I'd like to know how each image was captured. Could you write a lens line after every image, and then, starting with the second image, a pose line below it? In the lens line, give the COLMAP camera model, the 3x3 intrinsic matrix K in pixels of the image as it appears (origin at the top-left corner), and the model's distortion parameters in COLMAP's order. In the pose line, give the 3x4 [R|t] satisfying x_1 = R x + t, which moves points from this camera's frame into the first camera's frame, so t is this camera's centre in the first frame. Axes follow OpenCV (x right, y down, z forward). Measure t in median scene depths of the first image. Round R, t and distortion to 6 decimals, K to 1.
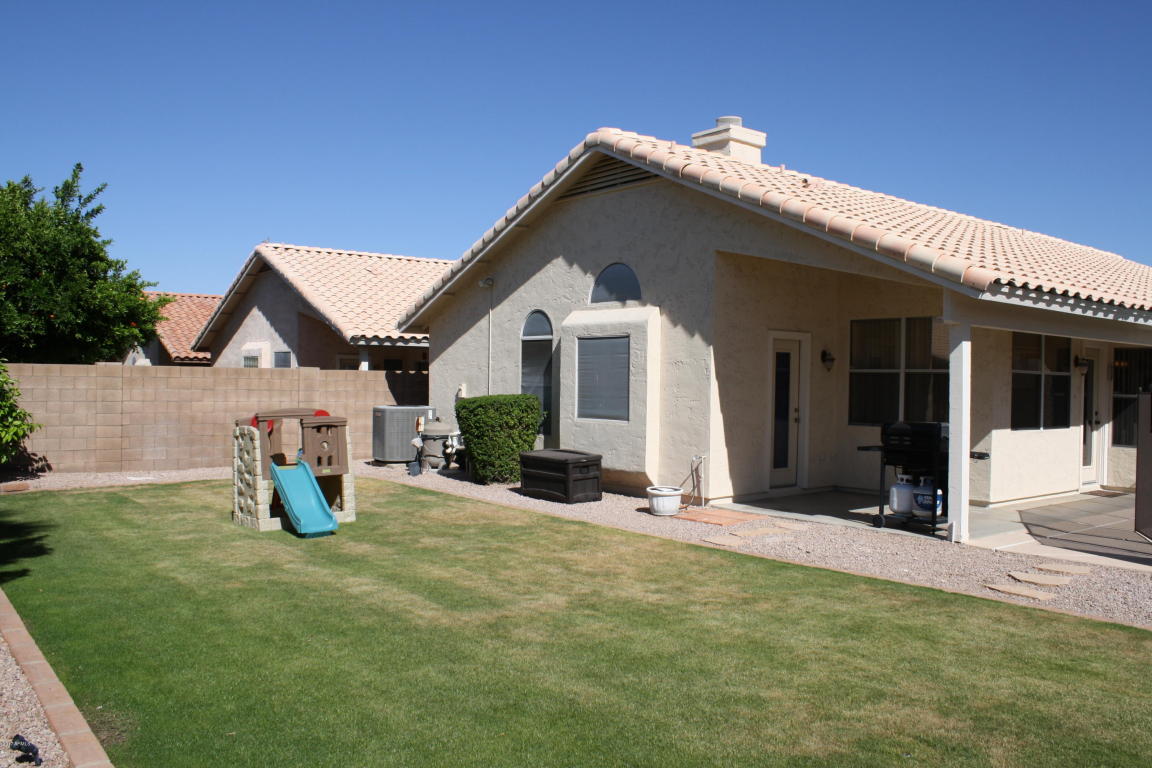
lens RADIAL K [[966.1, 0, 587.6], [0, 966.1, 386.5], [0, 0, 1]] dist [-0.160097, 0.131843]
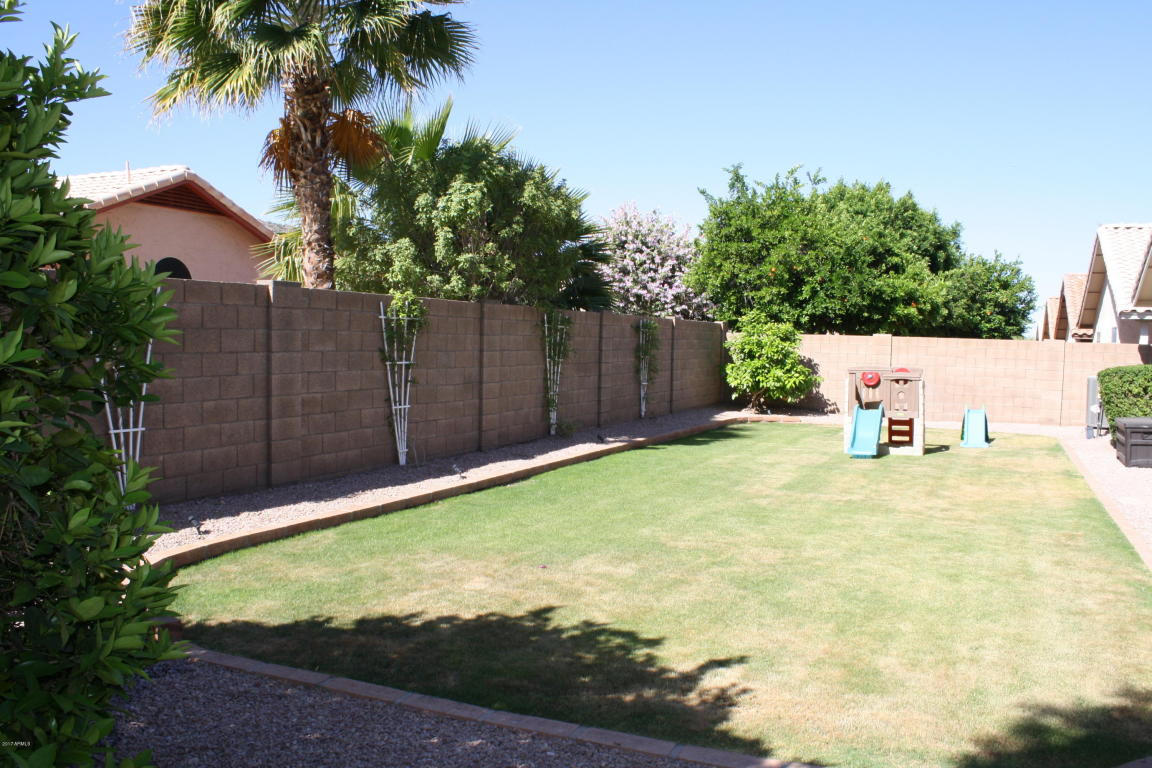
lens RADIAL K [[966.1, 0, 582.3], [0, 966.1, 387.2], [0, 0, 1]] dist [-0.160097, 0.131843]
pose [[0.460243, 0.041923, -0.886802, 0.485020], [-0.024349, 0.999105, 0.034595, 0.012503], [0.887459, 0.005670, 0.460852, 0.011893]]
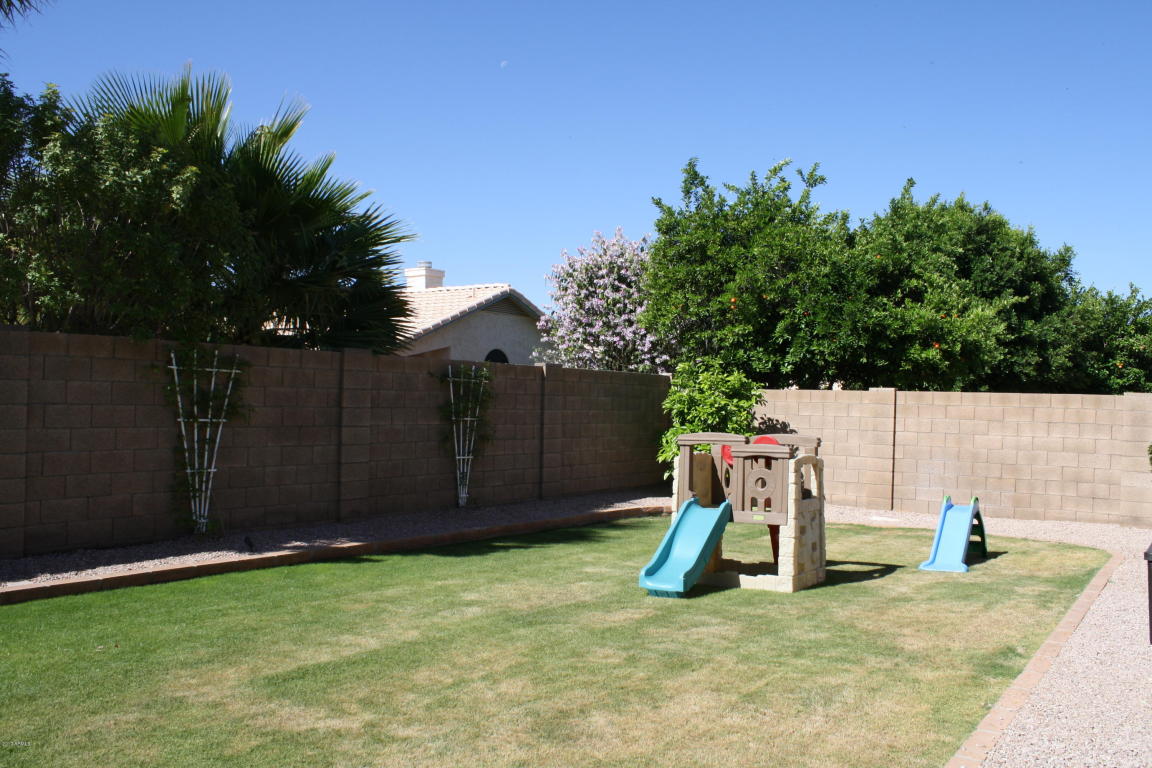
lens RADIAL K [[966.1, 0, 599.0], [0, 966.1, 394.9], [0, 0, 1]] dist [-0.160097, 0.131843]
pose [[0.290515, -0.014690, -0.956758, 0.291502], [-0.027424, 0.999344, -0.023671, 0.010341], [0.956477, 0.033115, 0.289922, 0.475741]]
